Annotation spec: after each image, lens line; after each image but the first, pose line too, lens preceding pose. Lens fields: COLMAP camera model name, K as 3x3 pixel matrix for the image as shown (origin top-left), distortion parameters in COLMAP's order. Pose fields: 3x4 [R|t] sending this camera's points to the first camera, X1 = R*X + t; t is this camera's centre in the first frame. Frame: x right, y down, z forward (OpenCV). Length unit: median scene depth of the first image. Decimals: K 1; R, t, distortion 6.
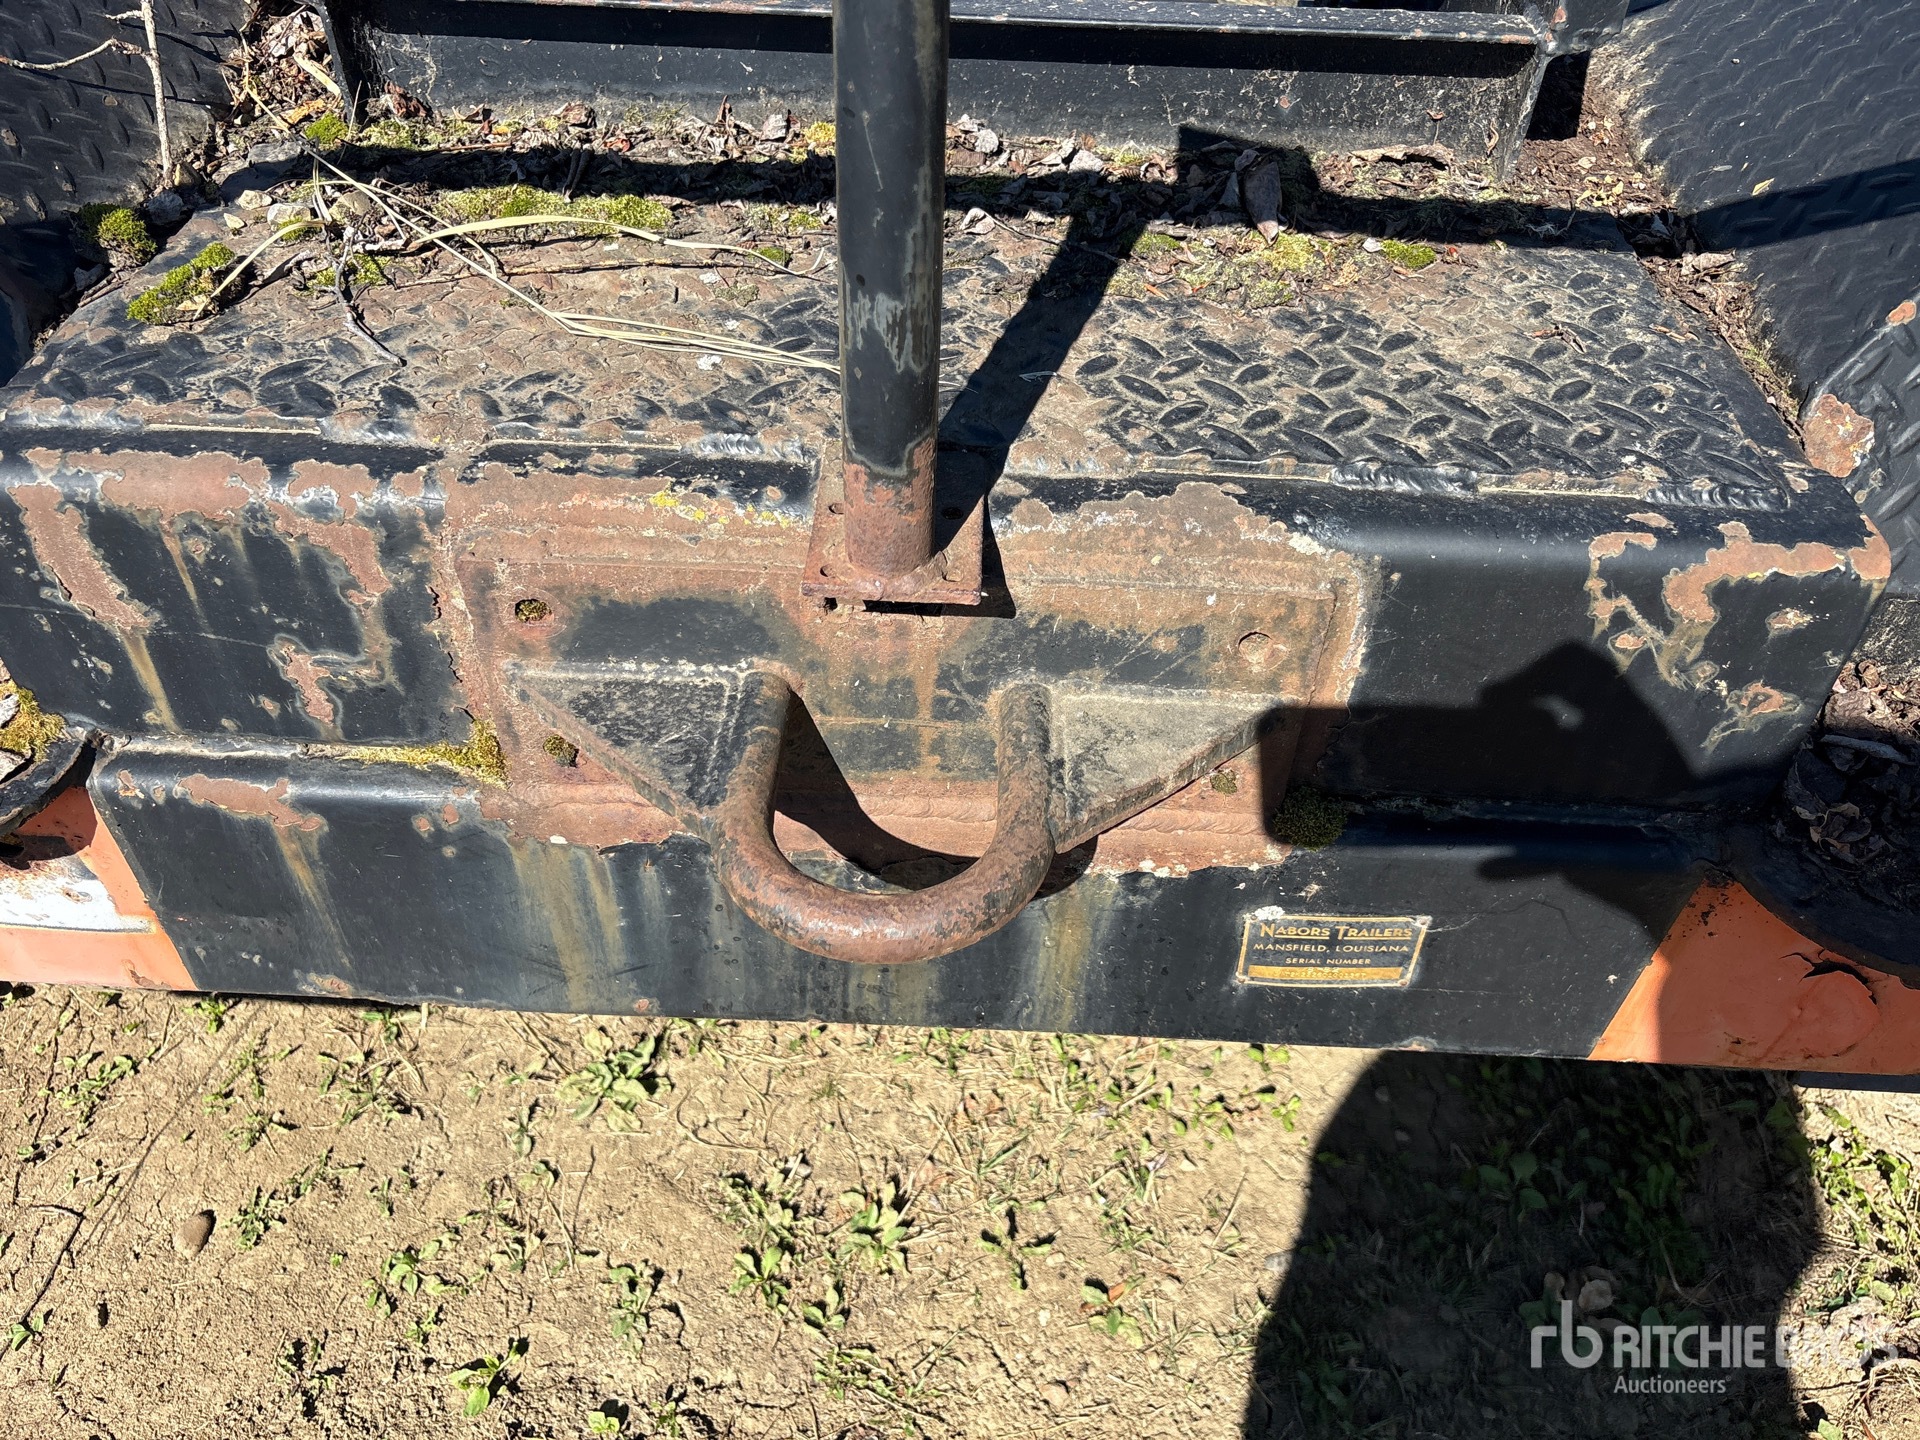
lens RADIAL K [[1529.6, 0, 951.3], [0, 1529.6, 704.0], [0, 0, 1]] dist [0.024447, 0.002383]
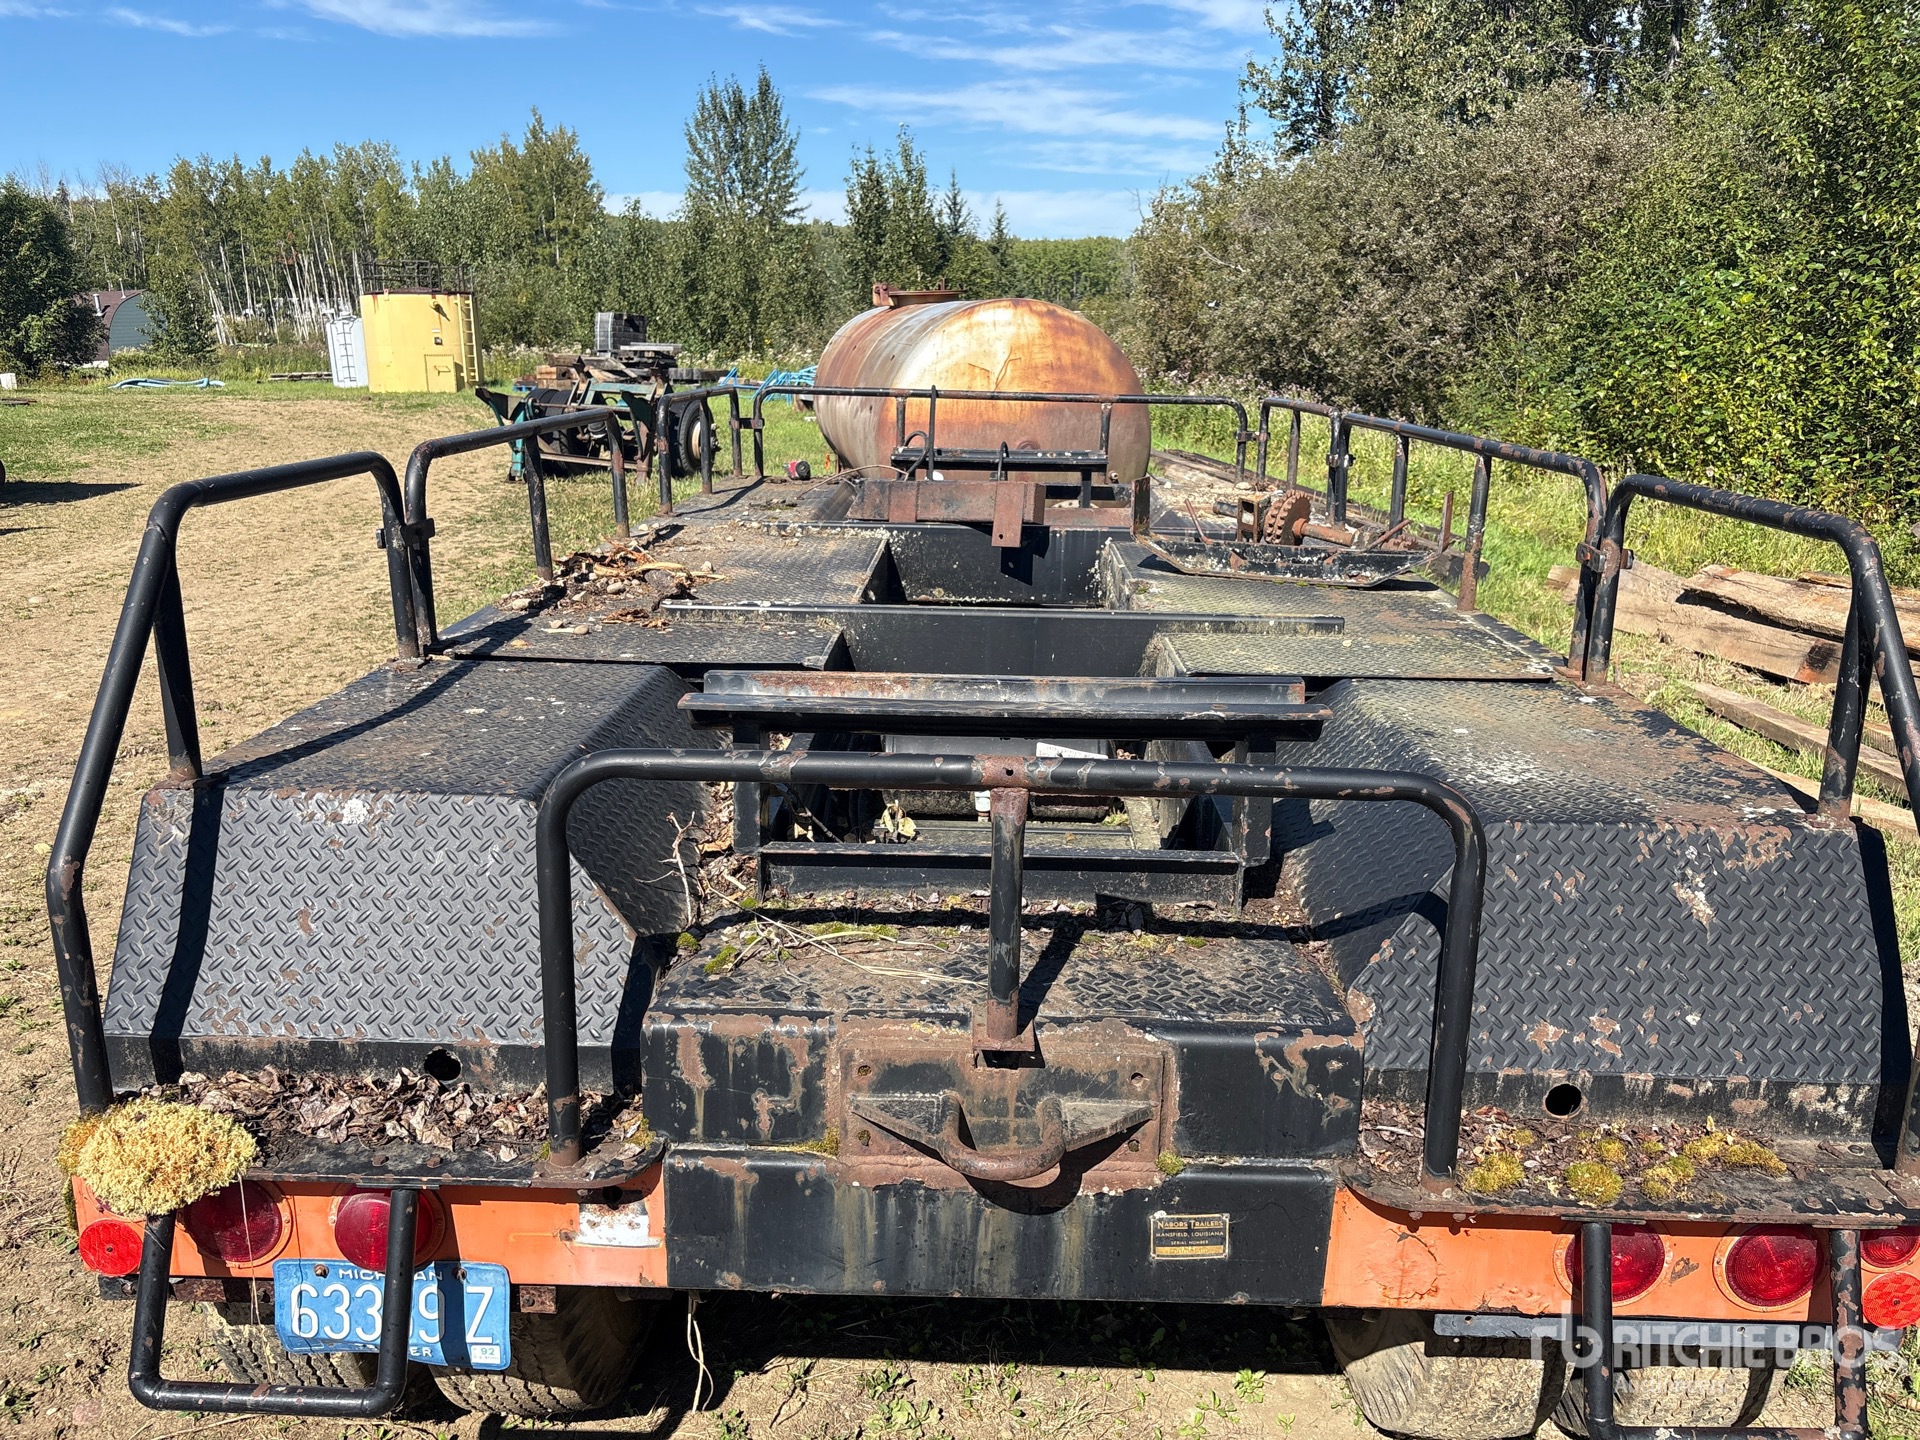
lens RADIAL K [[1529.6, 0, 951.3], [0, 1529.6, 704.0], [0, 0, 1]] dist [0.024447, 0.002383]
pose [[0.999789, -0.016222, 0.012576, -0.136081], [0.020215, 0.884387, -0.466317, 0.578555], [-0.003558, 0.466473, 0.884528, -1.541081]]
